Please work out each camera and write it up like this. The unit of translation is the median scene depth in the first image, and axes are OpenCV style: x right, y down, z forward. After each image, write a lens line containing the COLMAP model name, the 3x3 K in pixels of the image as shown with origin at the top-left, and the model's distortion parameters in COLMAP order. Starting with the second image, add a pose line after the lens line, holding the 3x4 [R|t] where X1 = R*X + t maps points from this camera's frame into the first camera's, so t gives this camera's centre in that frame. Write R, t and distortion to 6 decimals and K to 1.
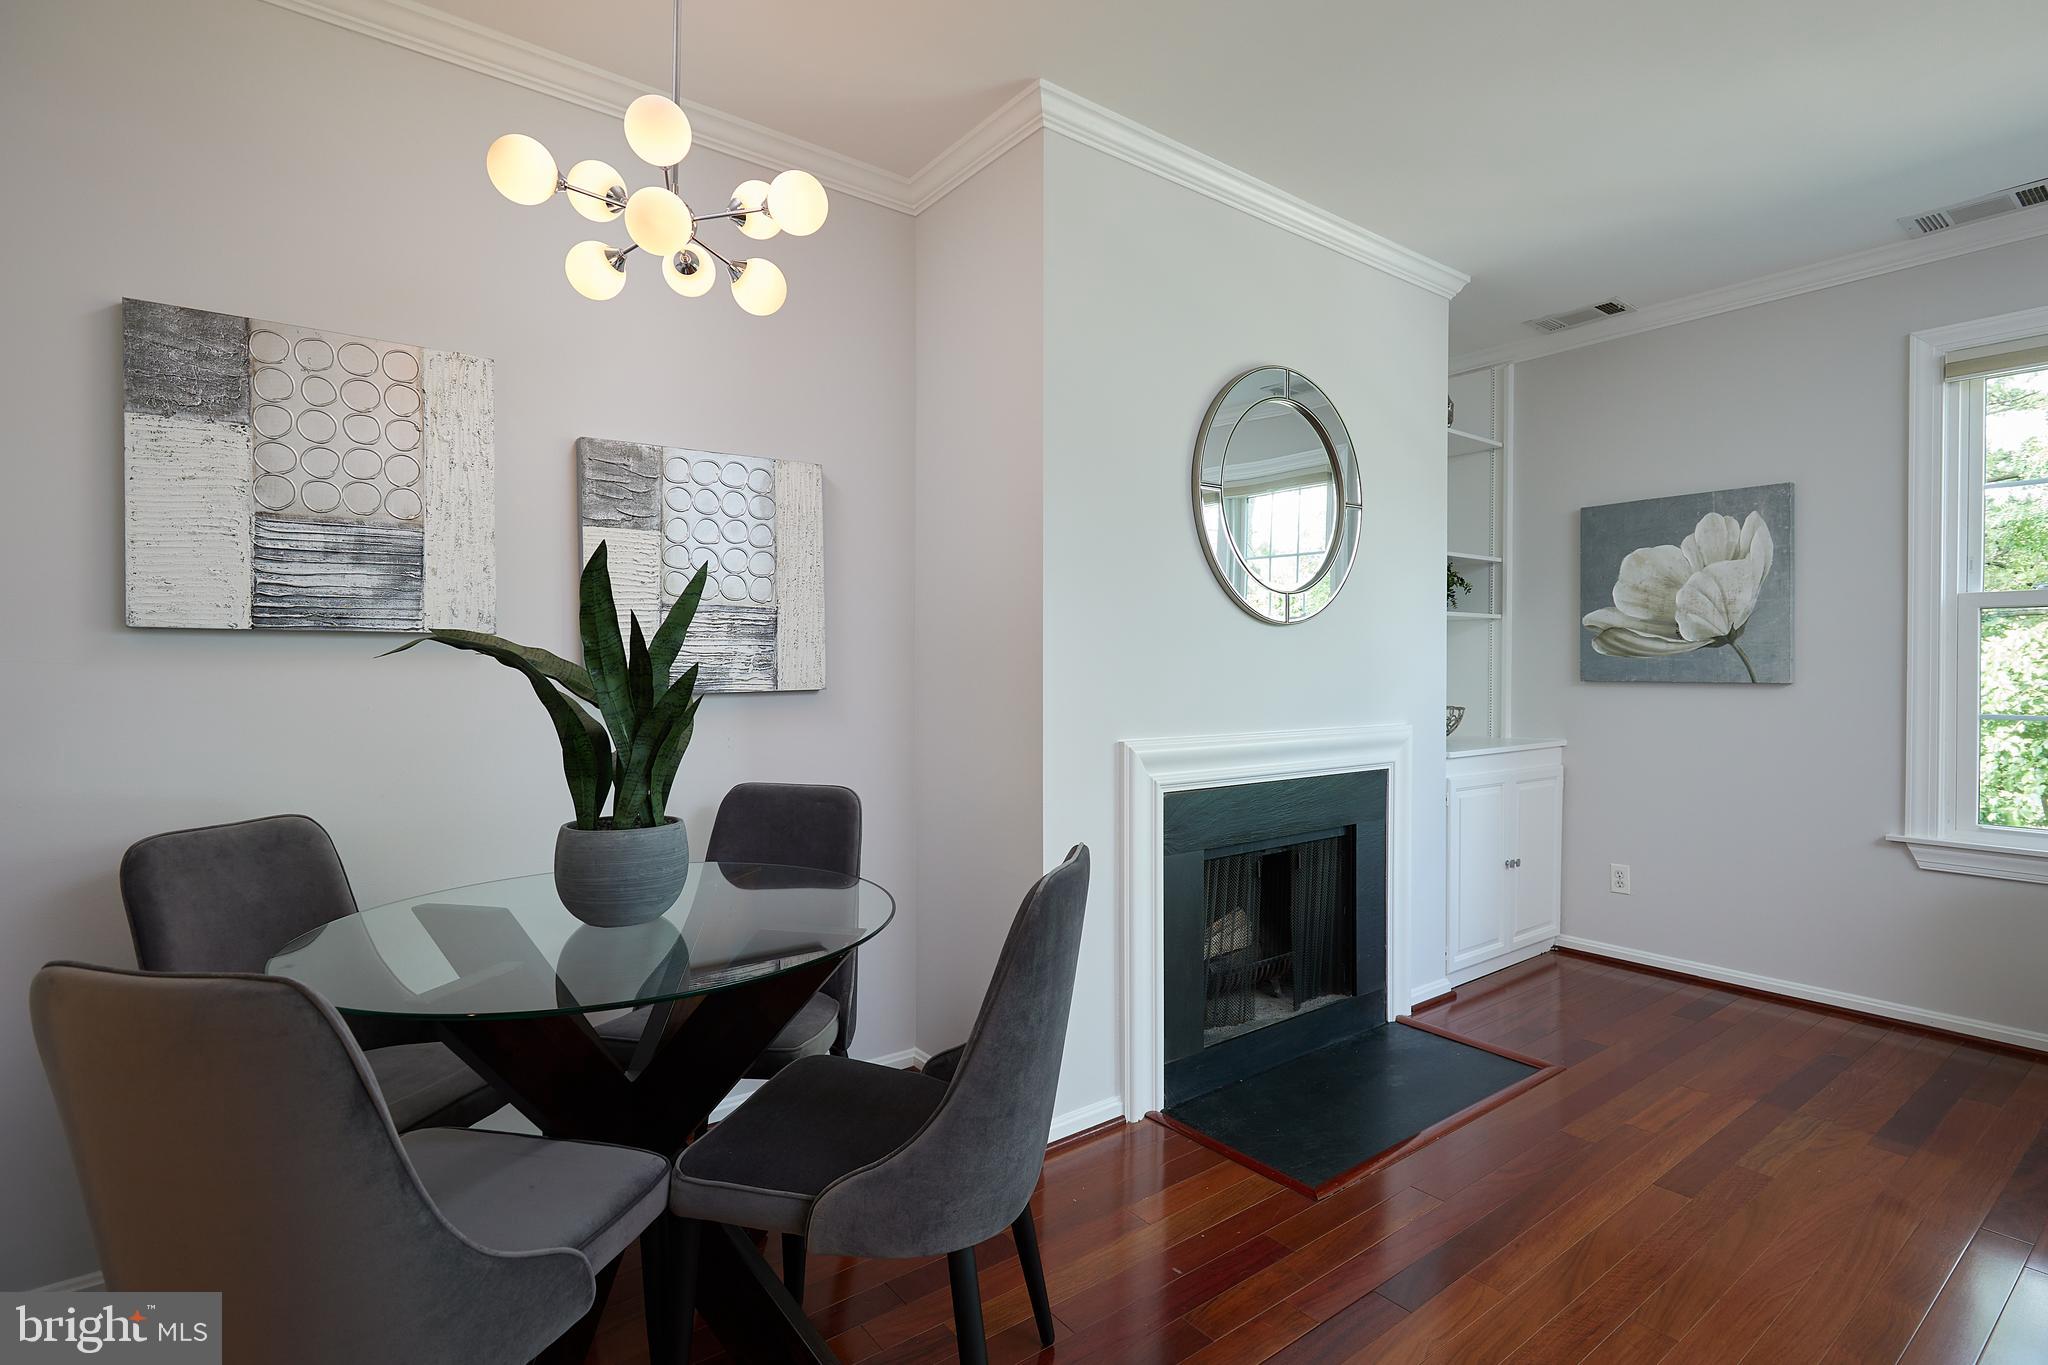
lens RADIAL K [[1006.6, 0, 1031.7], [0, 1006.6, 679.6], [0, 0, 1]] dist [0.002358, -0.000254]
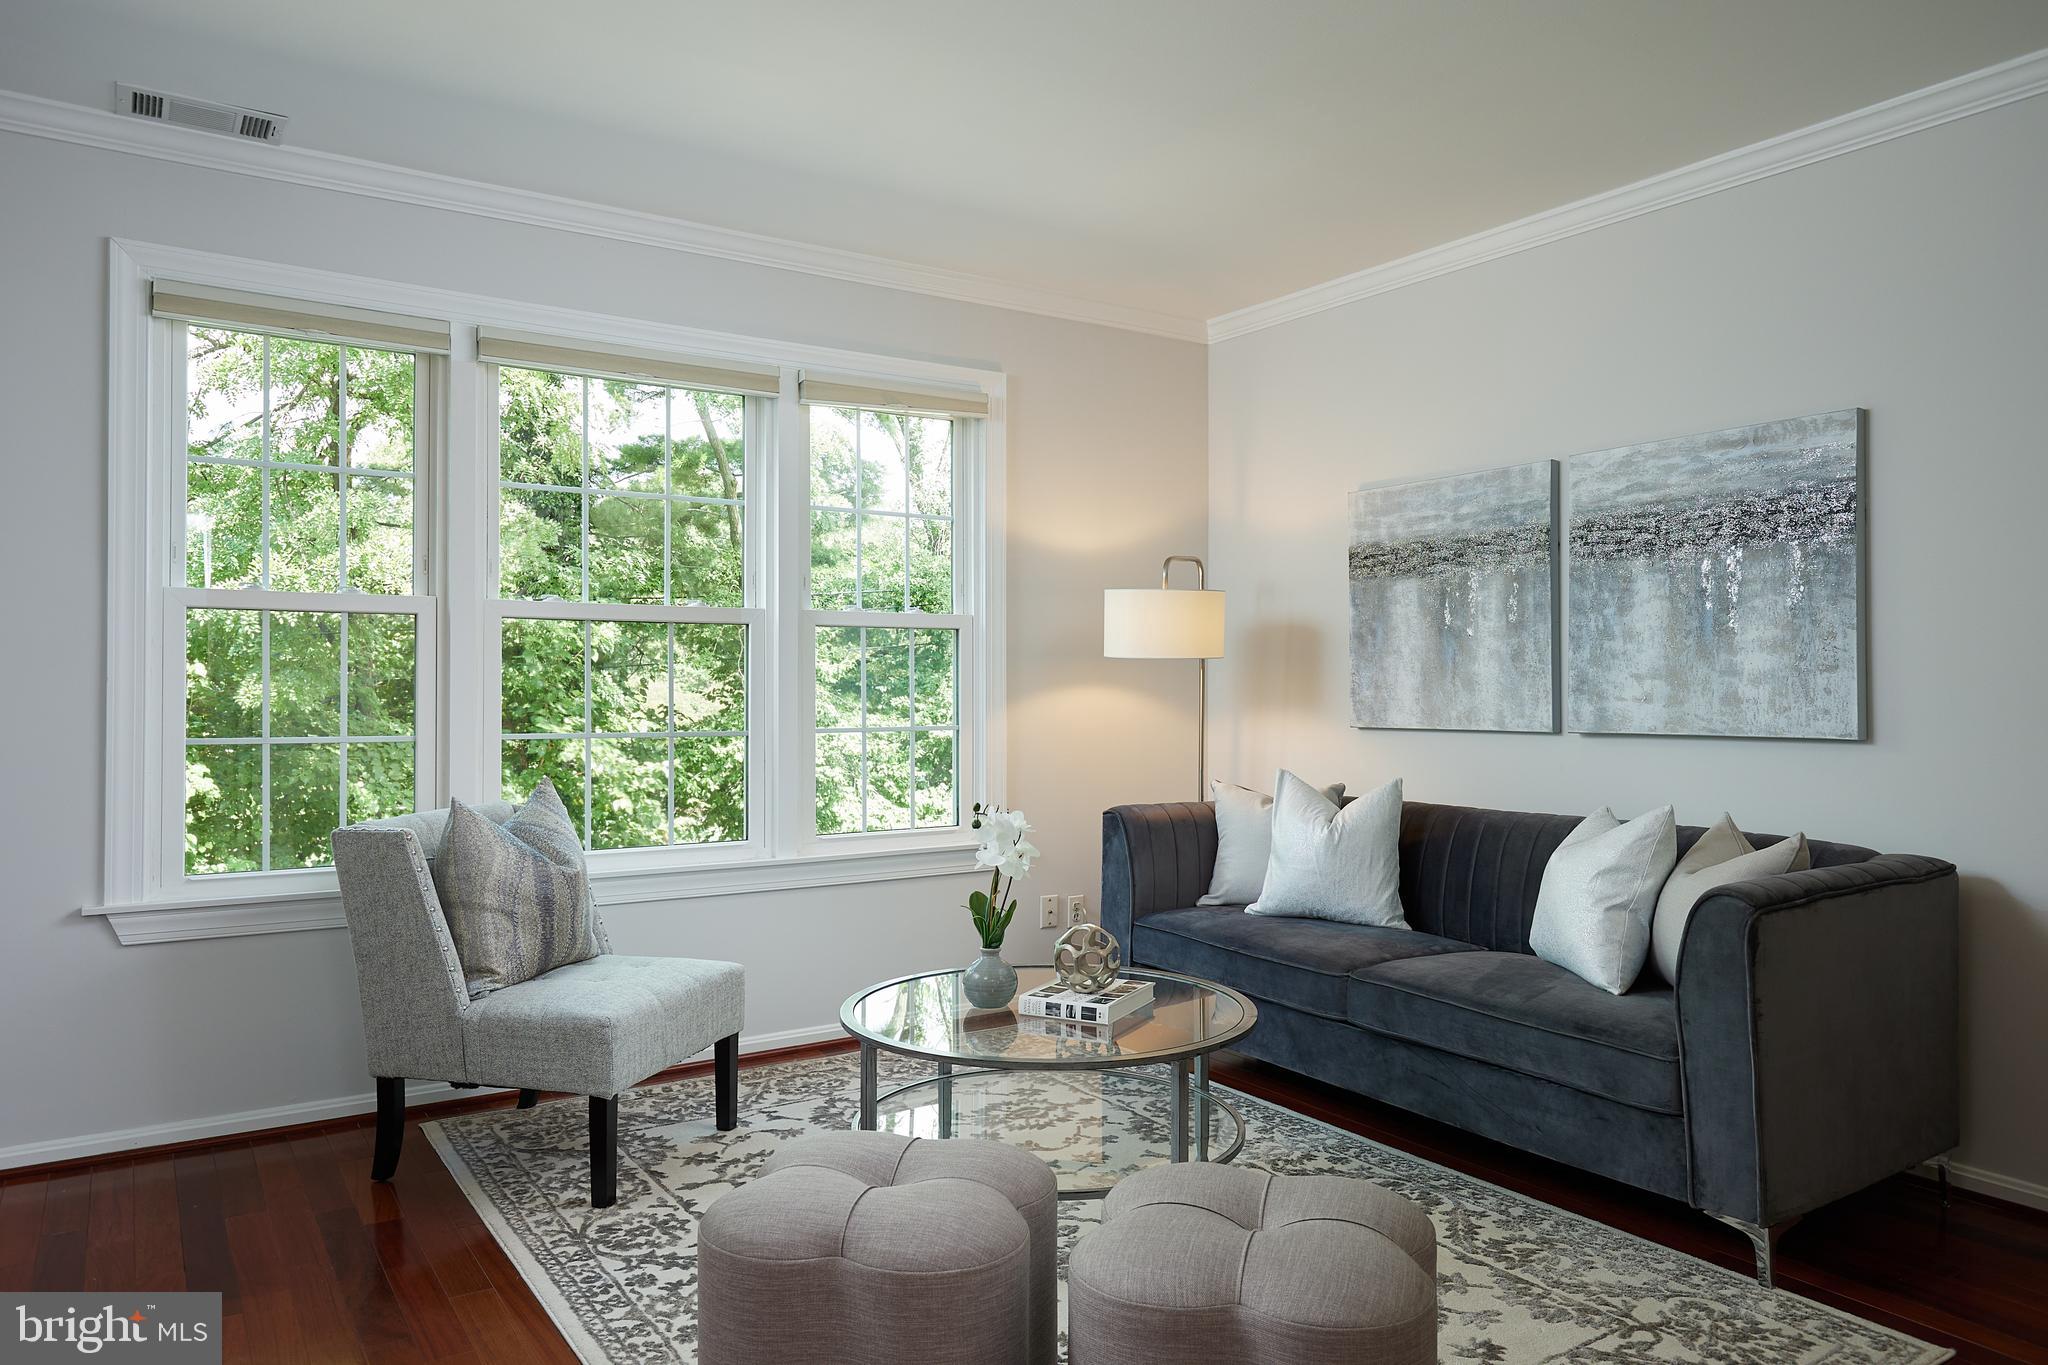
lens RADIAL K [[1376.9, 0, 1036.0], [0, 1376.9, 677.4], [0, 0, 1]] dist [0.002607, 0.003113]
pose [[0.073633, 0.004259, 0.997276, -0.129113], [0.006244, 0.999969, -0.004732, -0.006387], [-0.997266, 0.006575, 0.073604, 0.286793]]
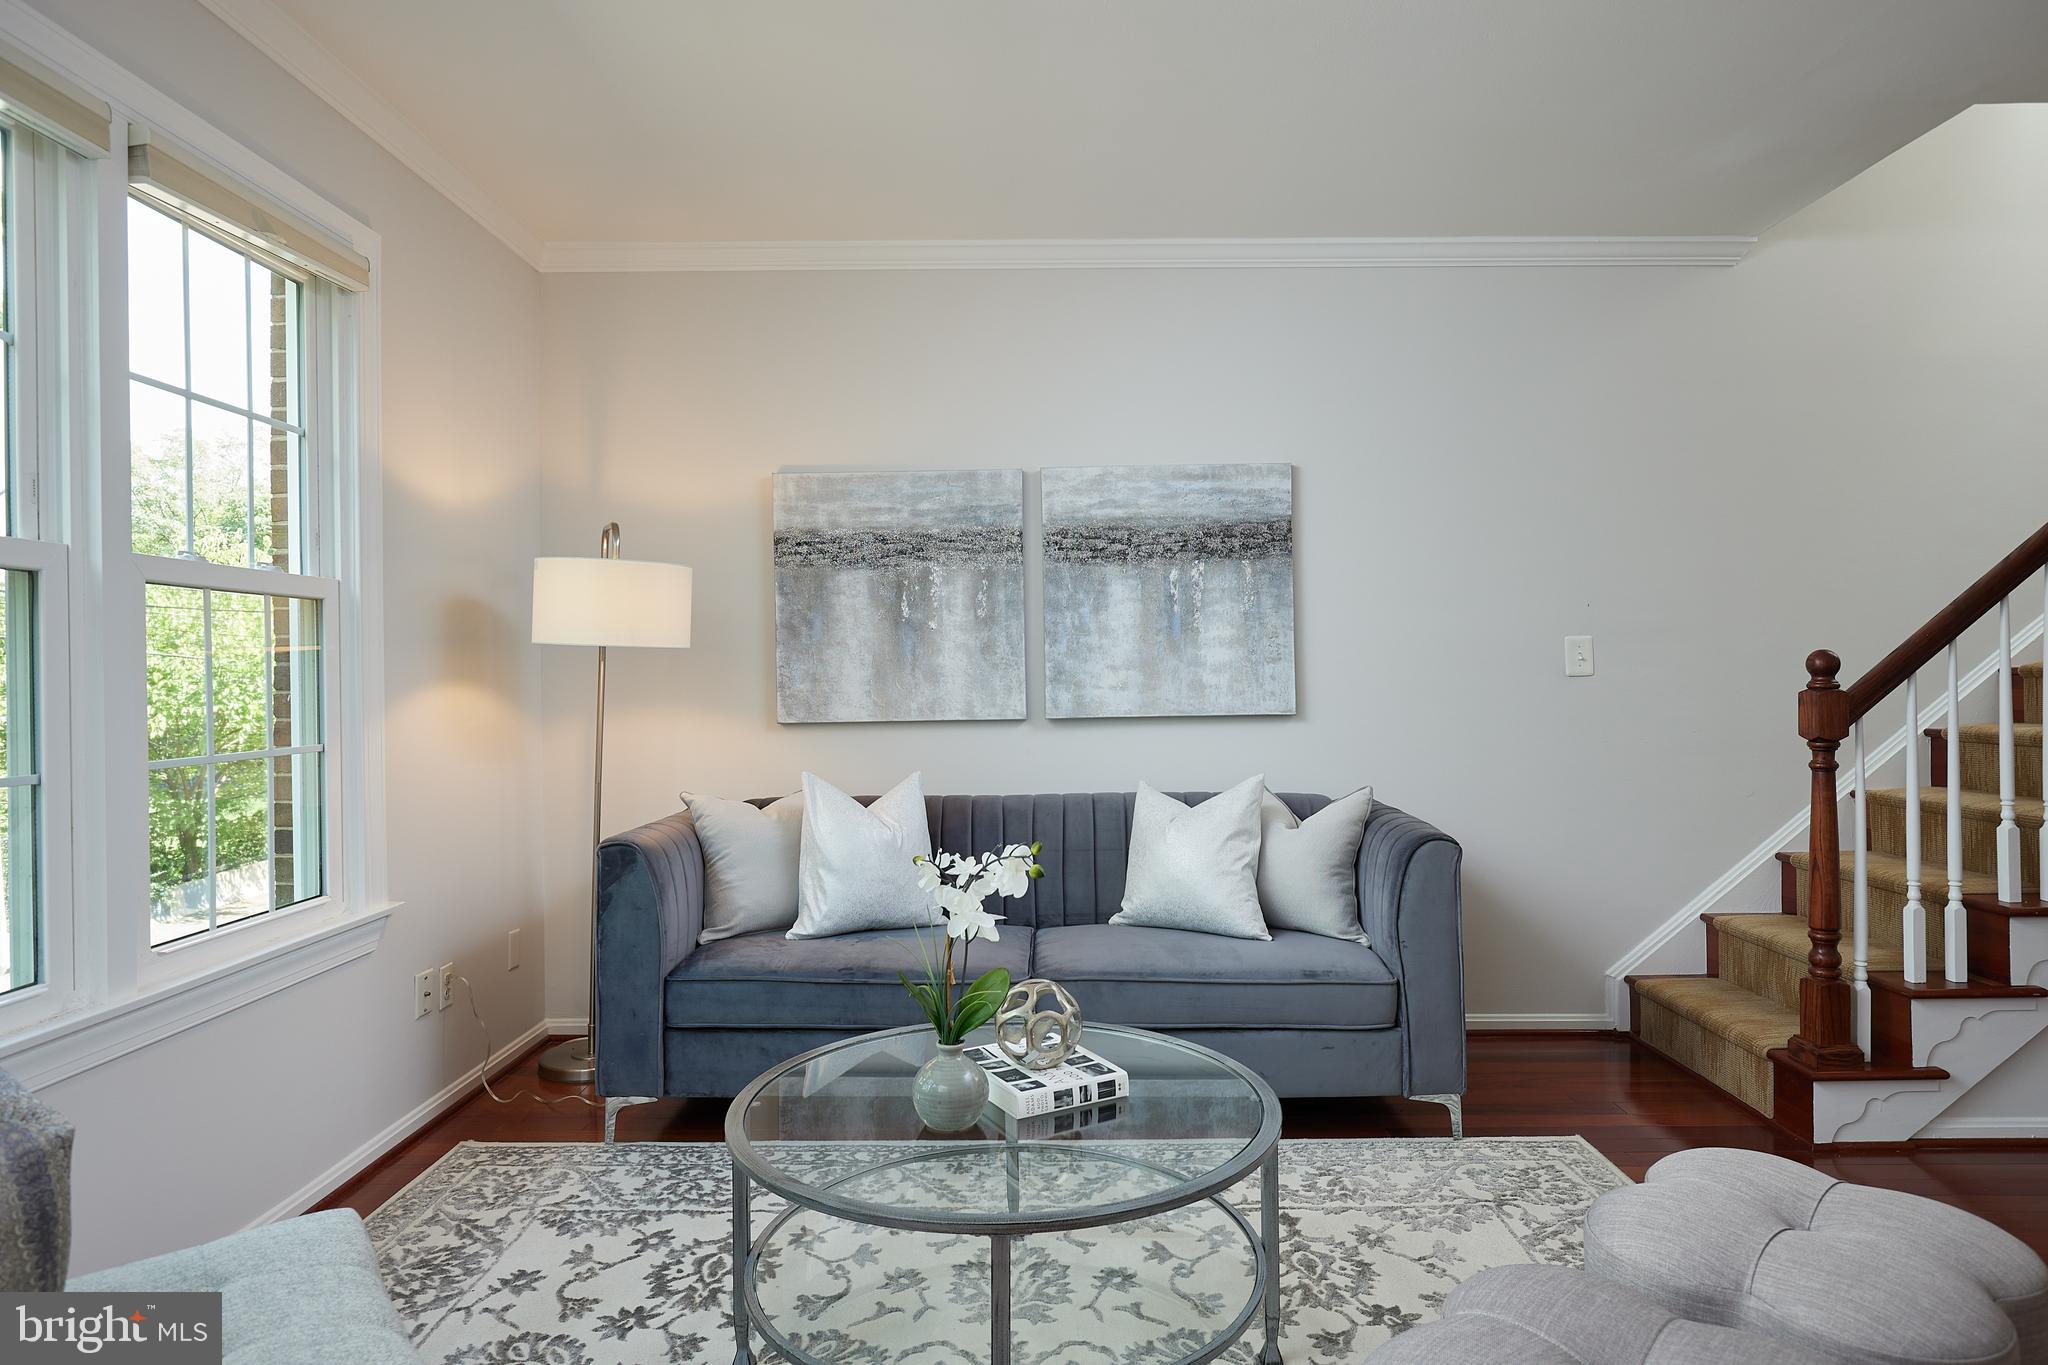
lens RADIAL K [[1182.3, 0, 1027.2], [0, 1182.3, 674.6], [0, 0, 1]] dist [-0.008254, -0.000929]
pose [[-0.786599, 0.007737, 0.617415, 0.547671], [0.013998, 0.999888, 0.005303, -0.010562], [-0.617305, 0.012814, -0.786619, 0.946127]]
